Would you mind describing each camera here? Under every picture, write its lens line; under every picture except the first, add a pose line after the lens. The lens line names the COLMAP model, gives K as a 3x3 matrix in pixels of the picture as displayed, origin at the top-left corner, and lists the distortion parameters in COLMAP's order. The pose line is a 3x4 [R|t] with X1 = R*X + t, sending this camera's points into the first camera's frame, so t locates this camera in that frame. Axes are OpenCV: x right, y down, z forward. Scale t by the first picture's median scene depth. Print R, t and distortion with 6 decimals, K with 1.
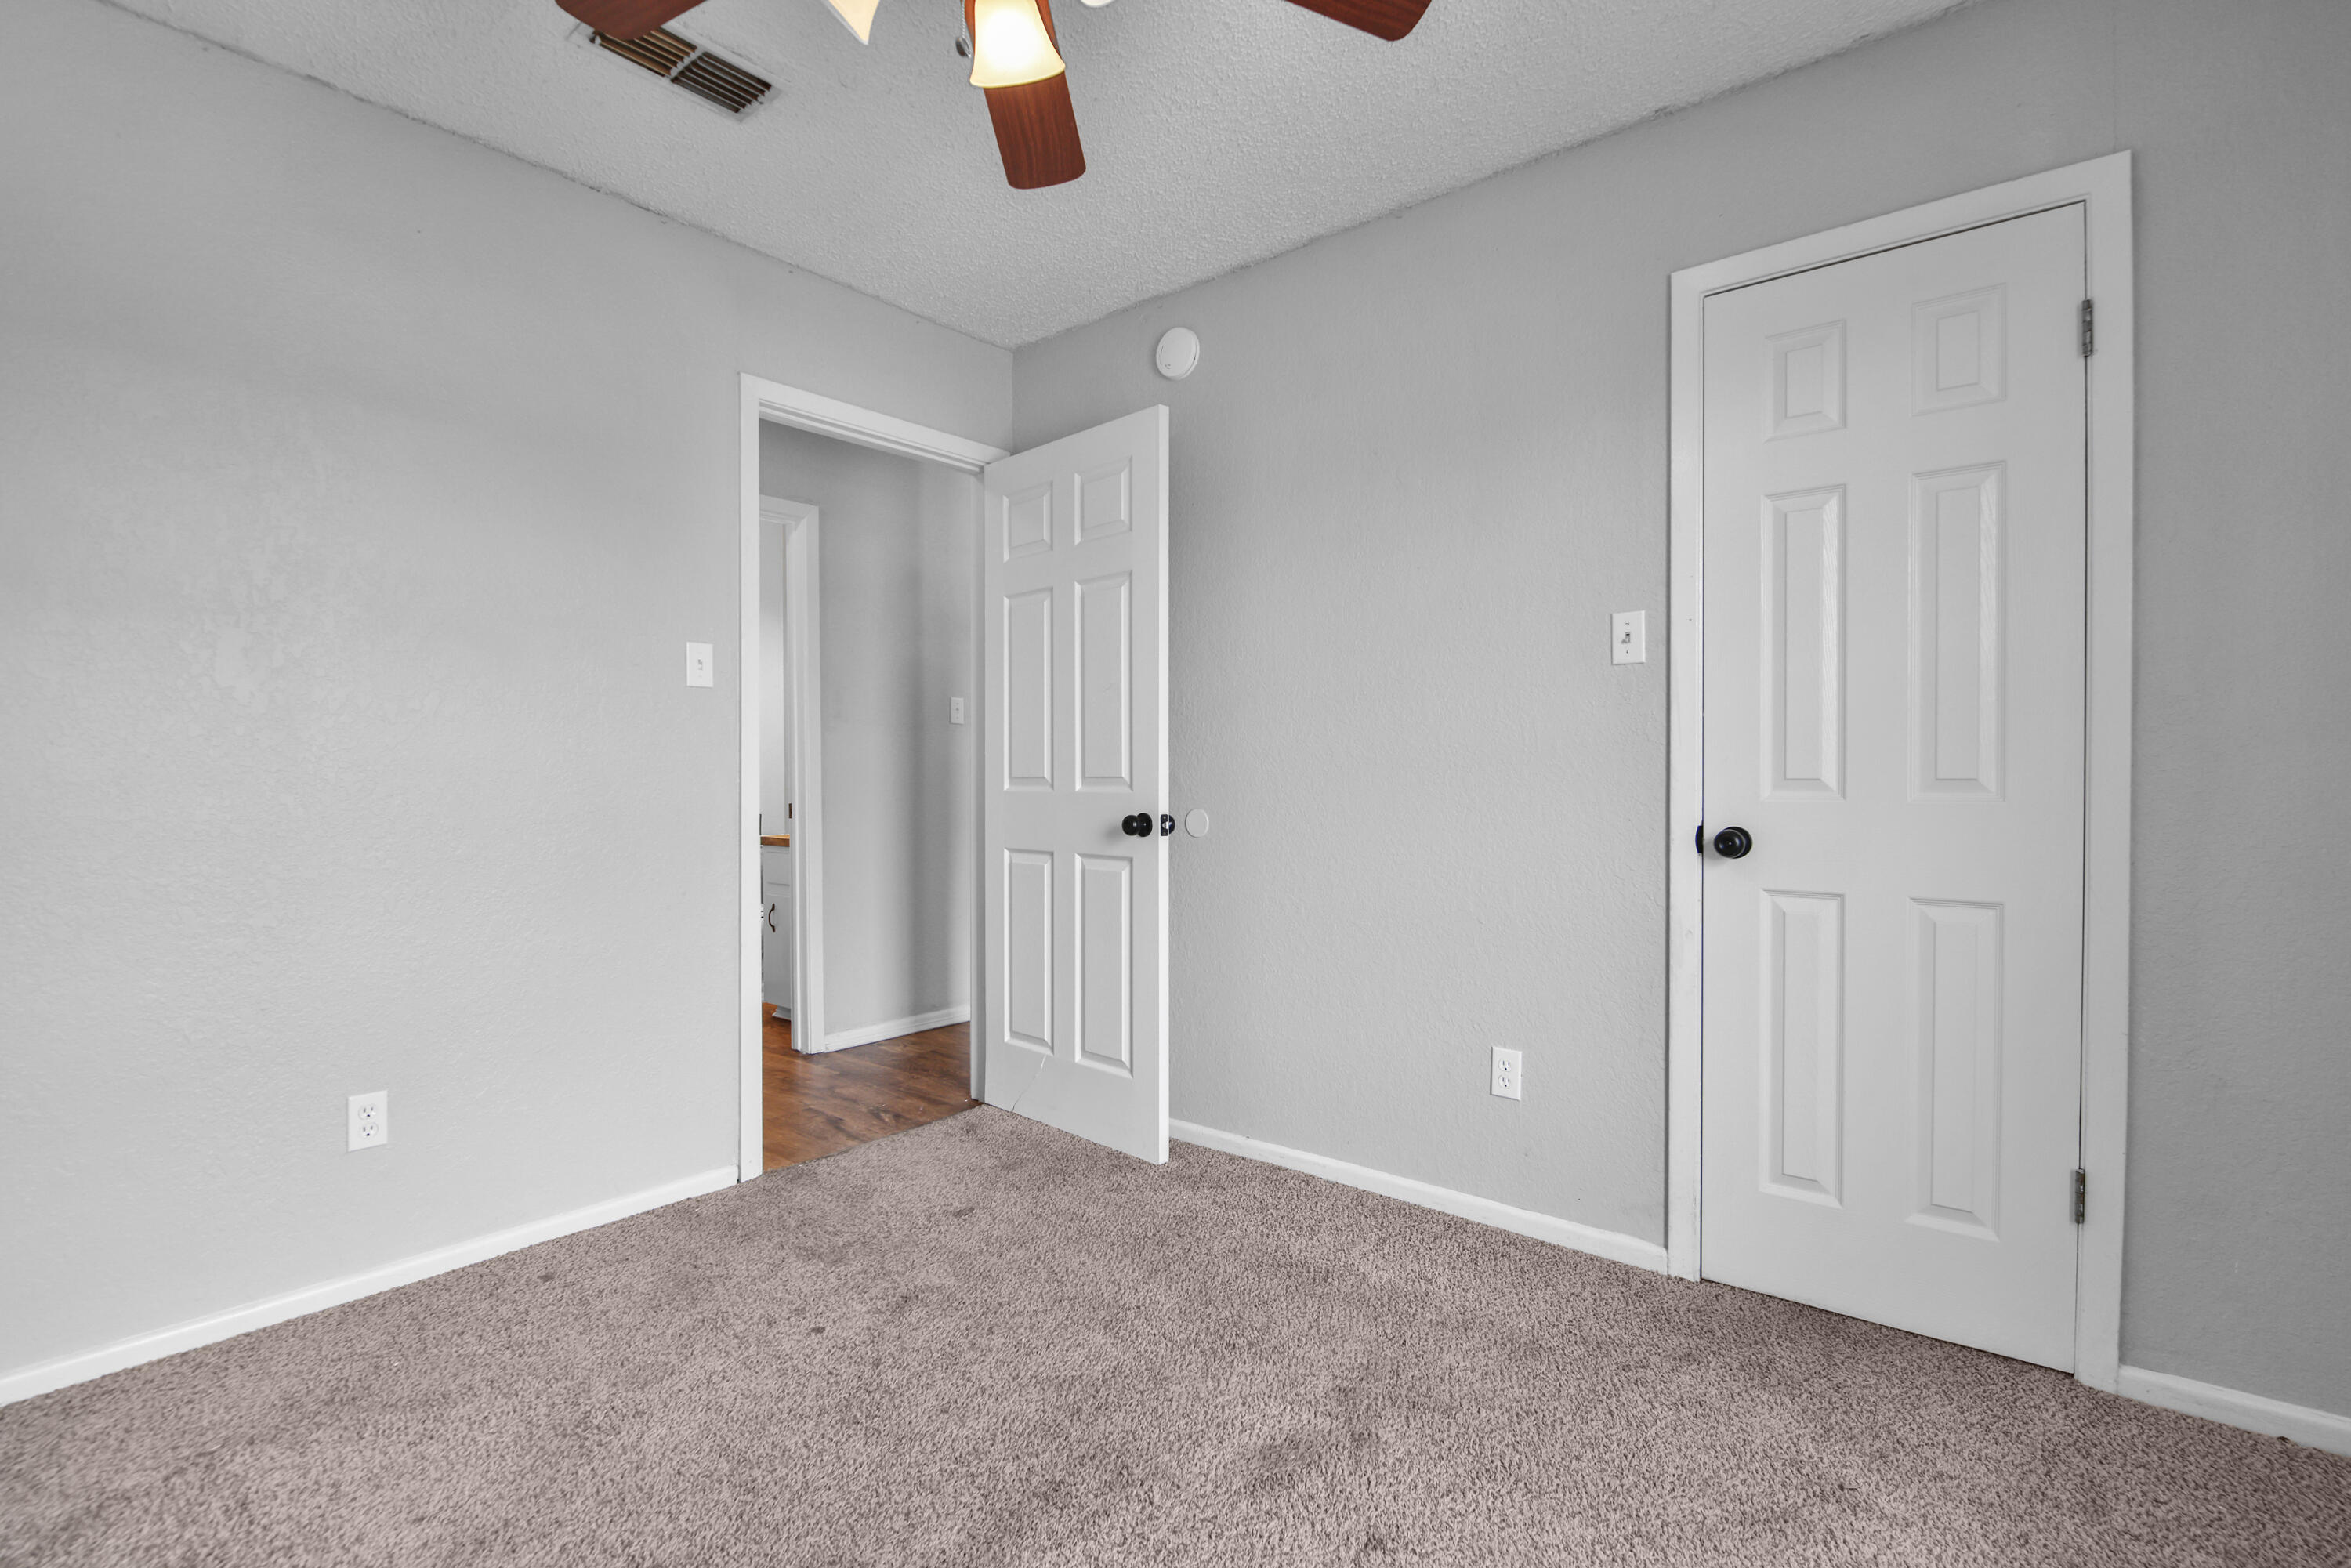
lens RADIAL K [[1091.0, 0, 1175.5], [0, 1091.0, 784.0], [0, 0, 1]] dist [0.000398, -0.009616]
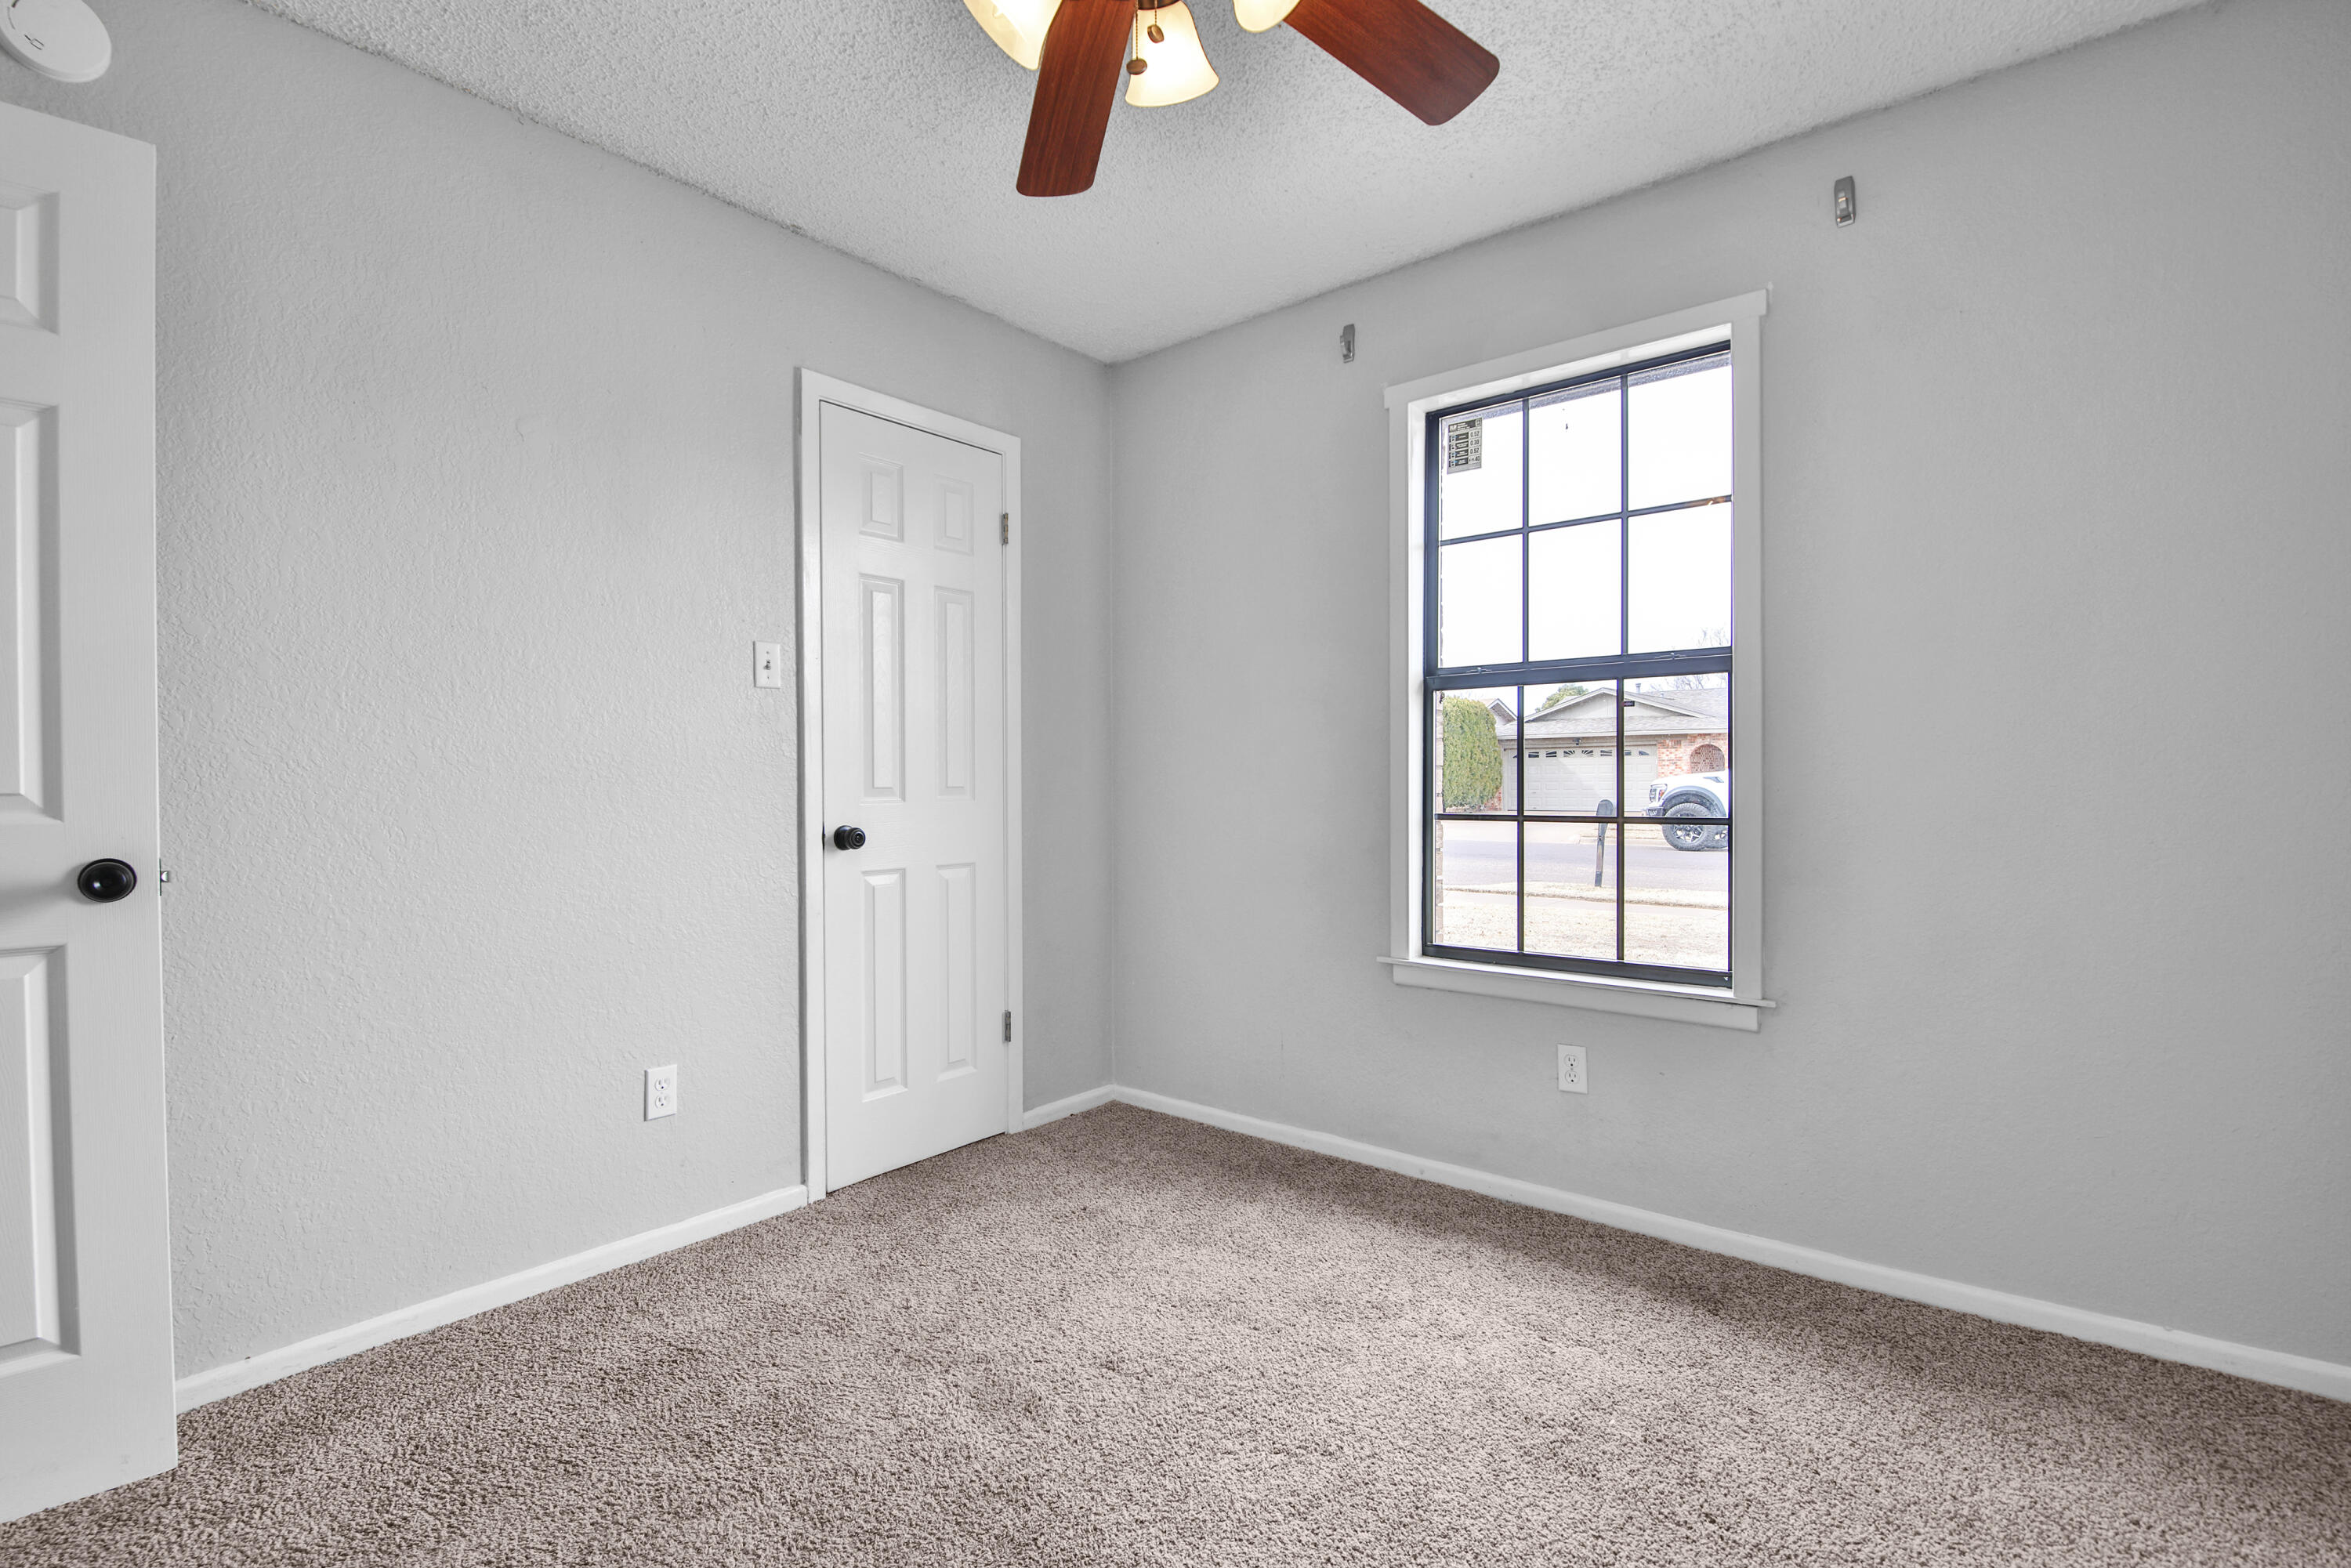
lens RADIAL K [[1066.2, 0, 1182.6], [0, 1066.2, 779.7], [0, 0, 1]] dist [0.000455, -0.007823]
pose [[-0.001480, 0.003061, 0.999994, -0.743673], [0.014642, 0.999888, -0.003039, -0.005002], [-0.999892, 0.014637, -0.001524, 0.607241]]
